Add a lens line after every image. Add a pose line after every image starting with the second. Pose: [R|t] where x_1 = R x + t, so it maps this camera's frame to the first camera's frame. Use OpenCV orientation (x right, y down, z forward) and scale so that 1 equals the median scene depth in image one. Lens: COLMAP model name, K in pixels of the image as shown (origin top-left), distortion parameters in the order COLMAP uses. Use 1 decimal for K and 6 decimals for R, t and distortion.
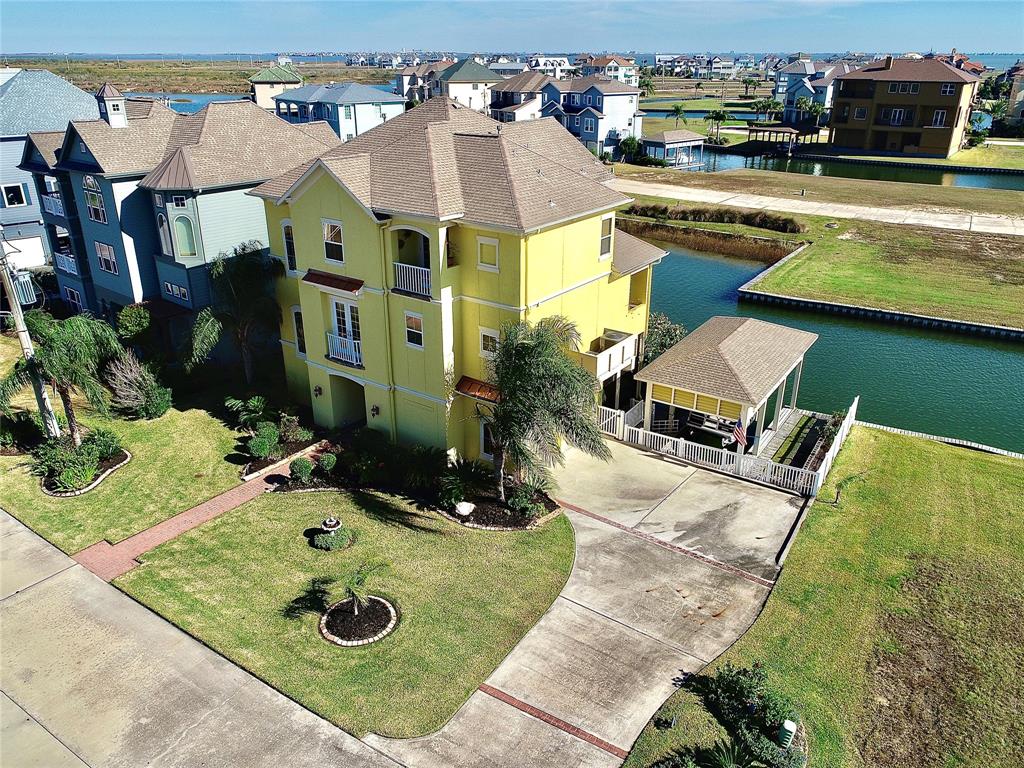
lens RADIAL K [[778.0, 0, 511.3], [0, 778.0, 385.0], [0, 0, 1]] dist [0.002476, 0.001663]
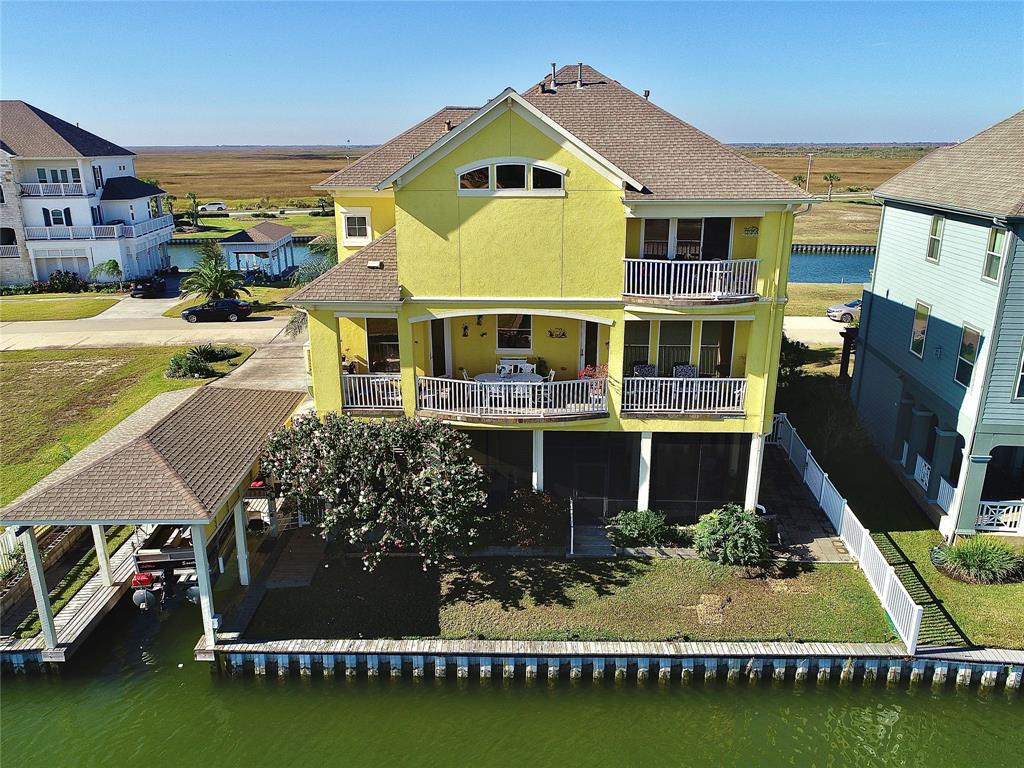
lens RADIAL K [[778.0, 0, 511.1], [0, 778.0, 385.3], [0, 0, 1]] dist [0.002476, 0.001663]
pose [[-0.835890, 0.173744, -0.520673, 0.406527], [-0.210221, 0.774922, 0.596073, -0.567825], [0.507045, 0.607708, -0.611225, 1.622234]]
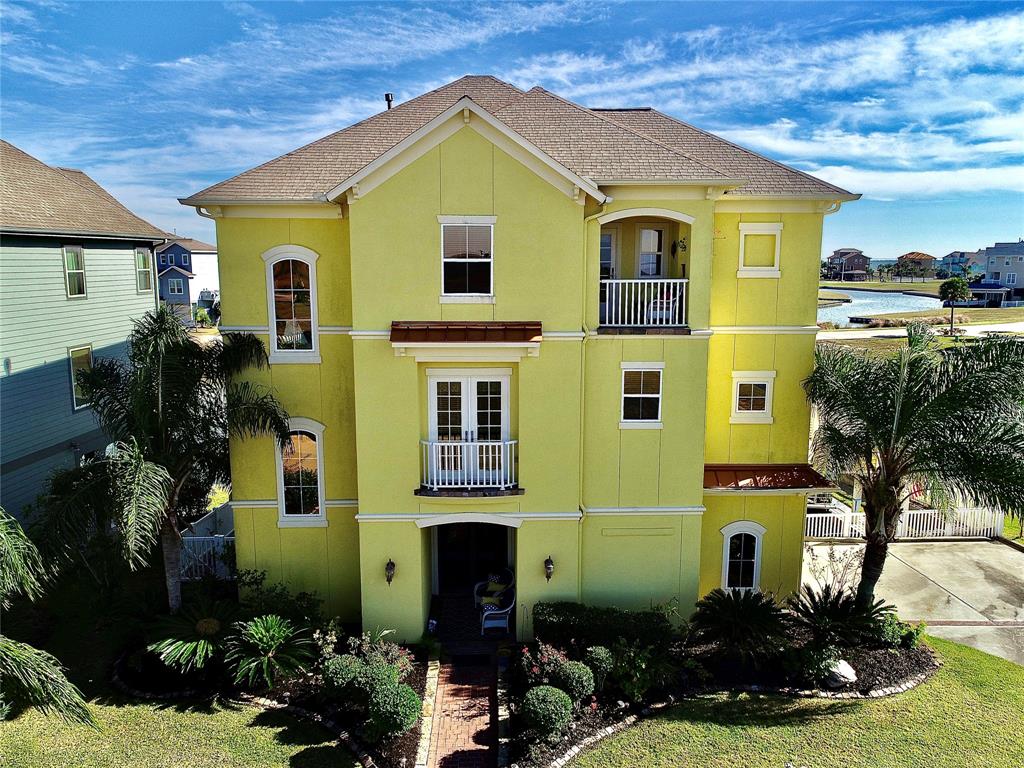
lens RADIAL K [[778.0, 0, 509.9], [0, 778.0, 385.7], [0, 0, 1]] dist [0.002476, 0.001663]
pose [[0.791994, -0.098886, 0.602468, -0.493568], [0.241419, 0.957094, -0.160273, -0.007263], [-0.560770, 0.272383, 0.781886, 0.543692]]
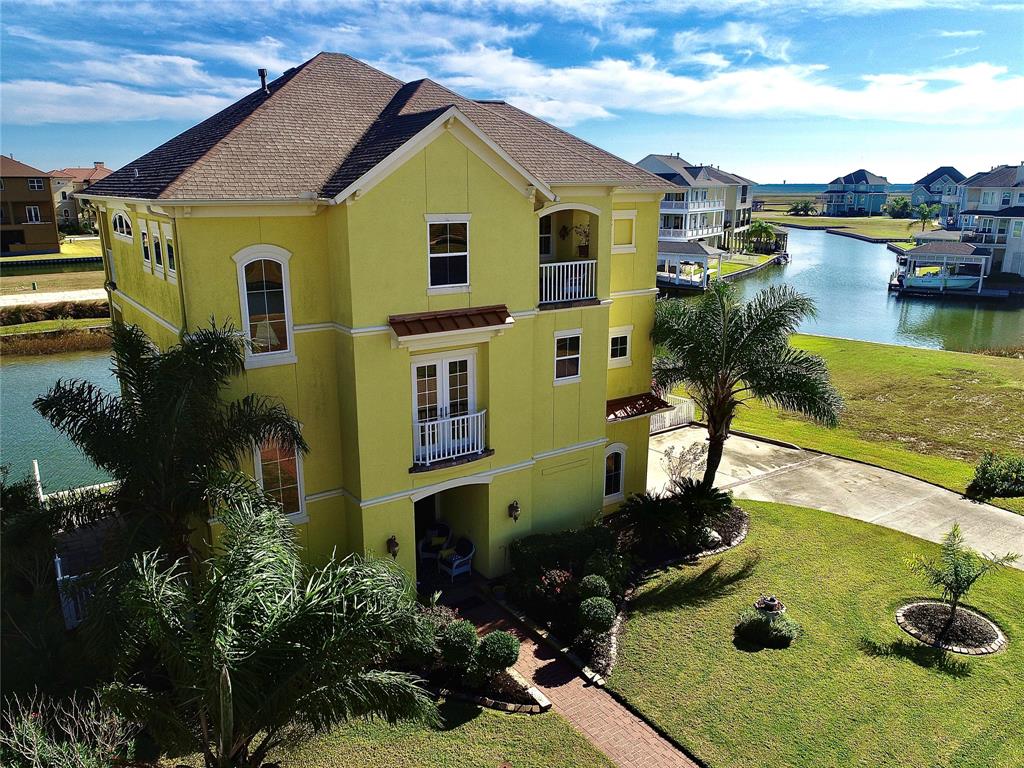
lens RADIAL K [[778.0, 0, 512.4], [0, 778.0, 385.0], [0, 0, 1]] dist [0.002476, 0.001663]
pose [[0.329057, -0.238455, 0.913707, -0.710878], [0.372652, 0.921854, 0.106376, -0.126065], [-0.867671, 0.305491, 0.392203, 0.699449]]
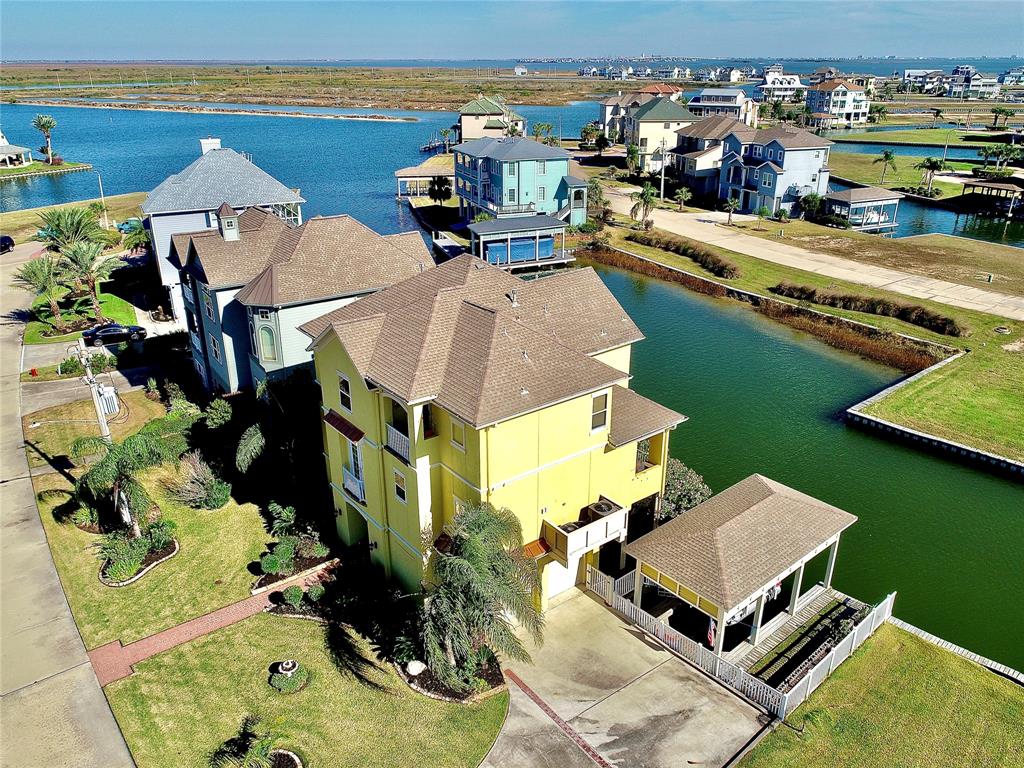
lens RADIAL K [[778.0, 0, 512.3], [0, 778.0, 384.3], [0, 0, 1]] dist [0.002476, 0.001663]
pose [[0.960827, 0.106314, -0.255946, 0.254170], [-0.107775, 0.994140, 0.008354, -0.212212], [0.255335, 0.019558, 0.966655, 0.002905]]
